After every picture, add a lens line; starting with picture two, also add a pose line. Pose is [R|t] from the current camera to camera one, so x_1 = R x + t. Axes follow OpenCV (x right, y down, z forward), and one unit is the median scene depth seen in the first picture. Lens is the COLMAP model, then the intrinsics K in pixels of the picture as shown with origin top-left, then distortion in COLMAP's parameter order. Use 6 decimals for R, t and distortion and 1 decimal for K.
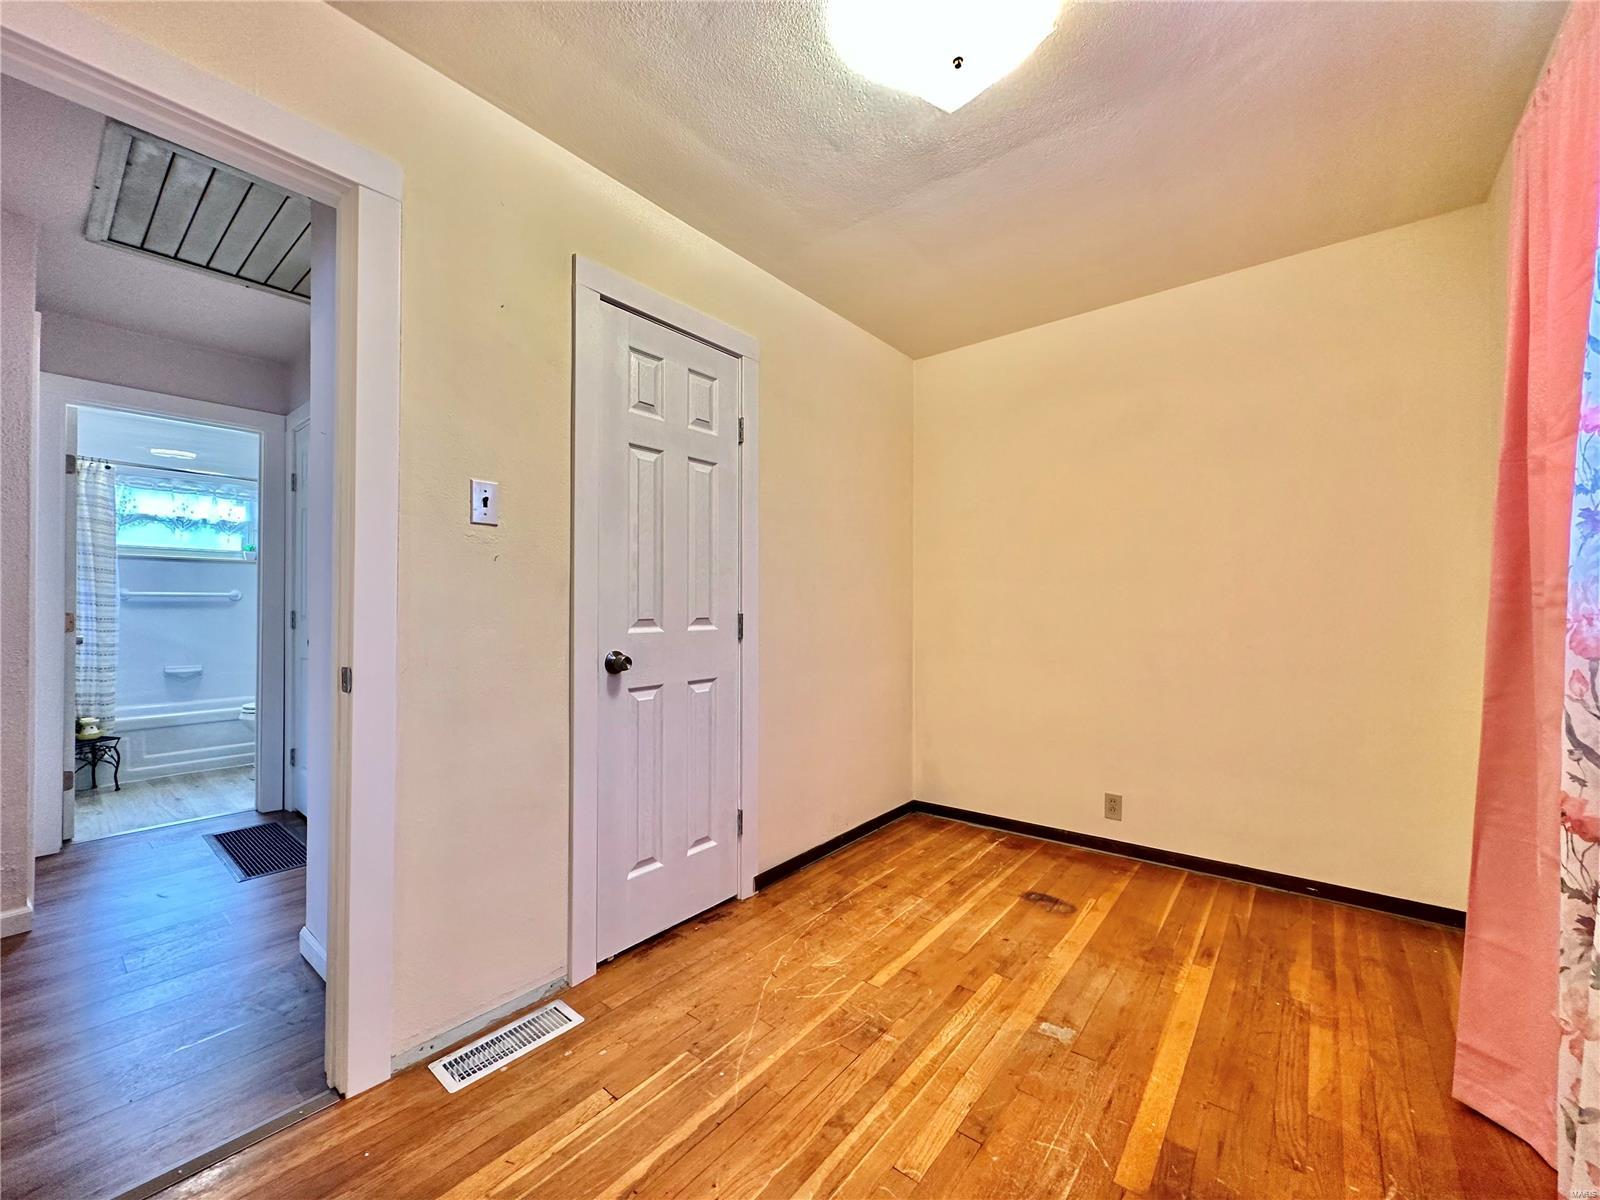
lens RADIAL K [[633.6, 0, 800.0], [0, 633.6, 600.0], [0, 0, 1]] dist [-0.003443, 0.001130]
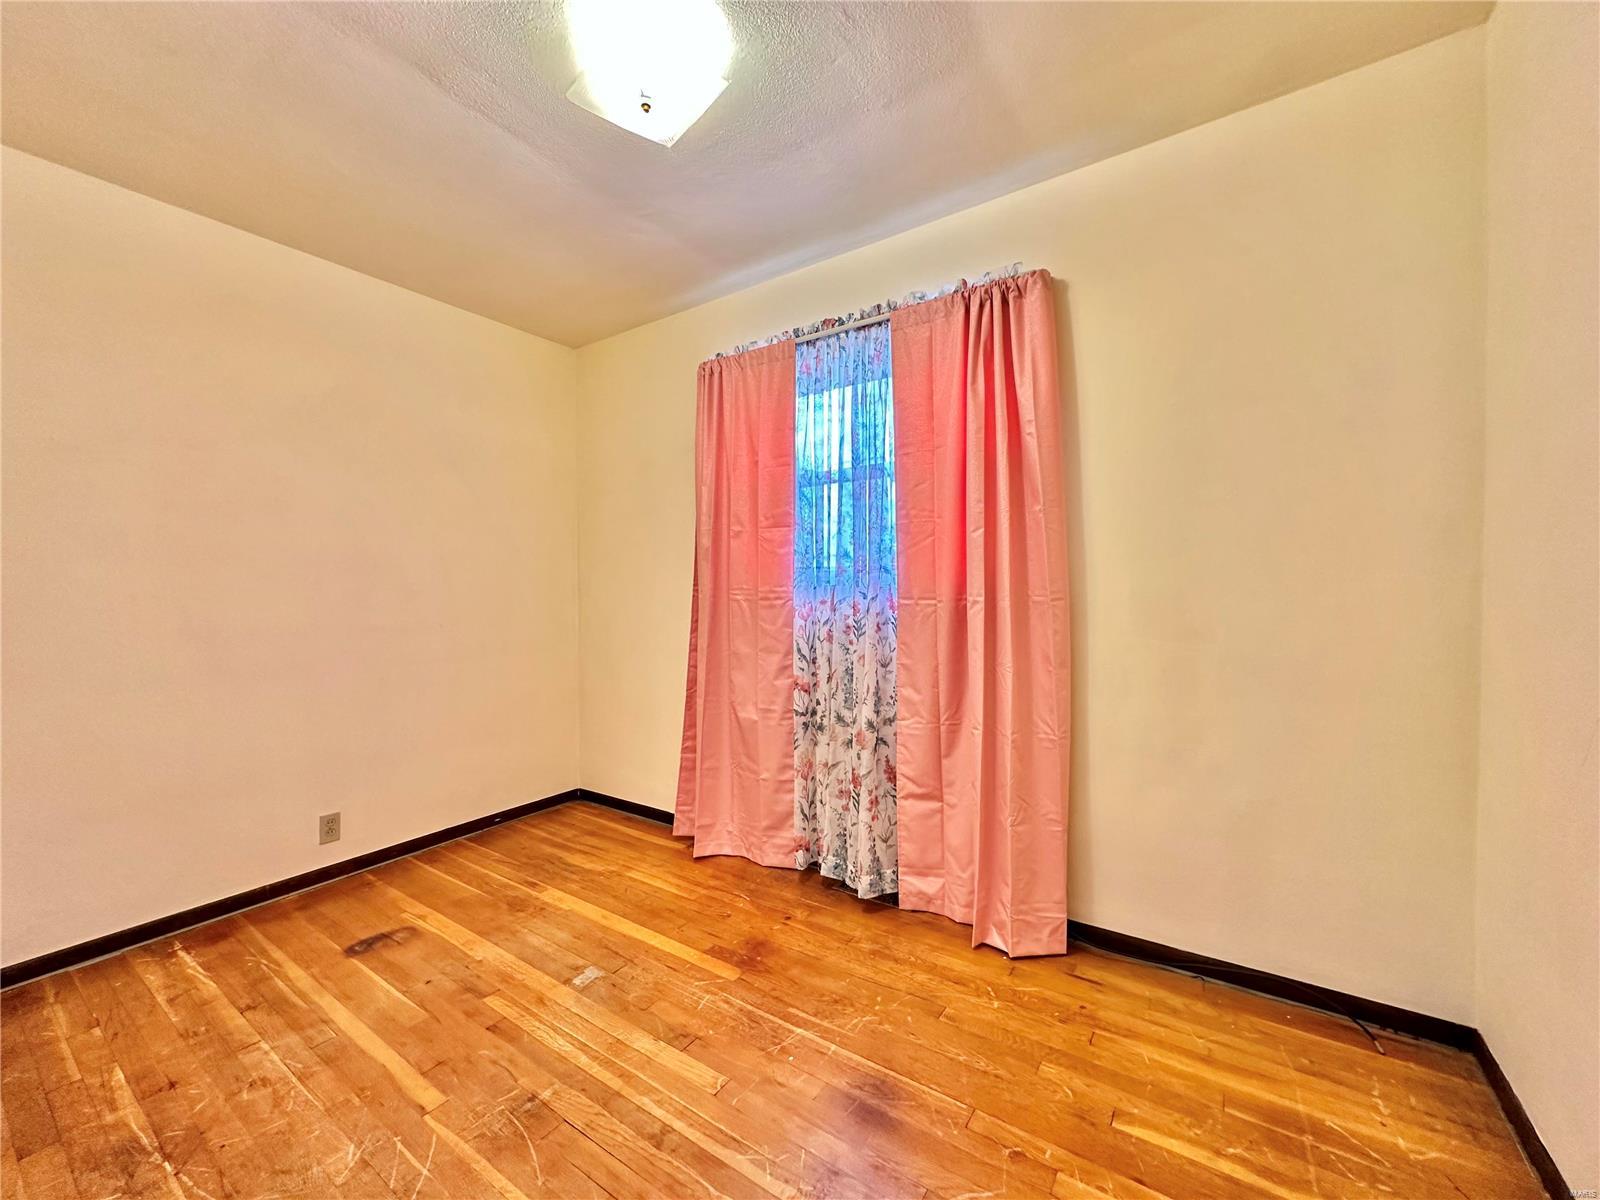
lens RADIAL K [[633.6, 0, 800.0], [0, 633.6, 600.0], [0, 0, 1]] dist [-0.003443, 0.001130]
pose [[-0.079503, -0.011445, 0.996769, -0.689639], [-0.004109, 0.999929, 0.011153, -0.010008], [-0.996826, -0.003209, -0.079545, 0.648480]]
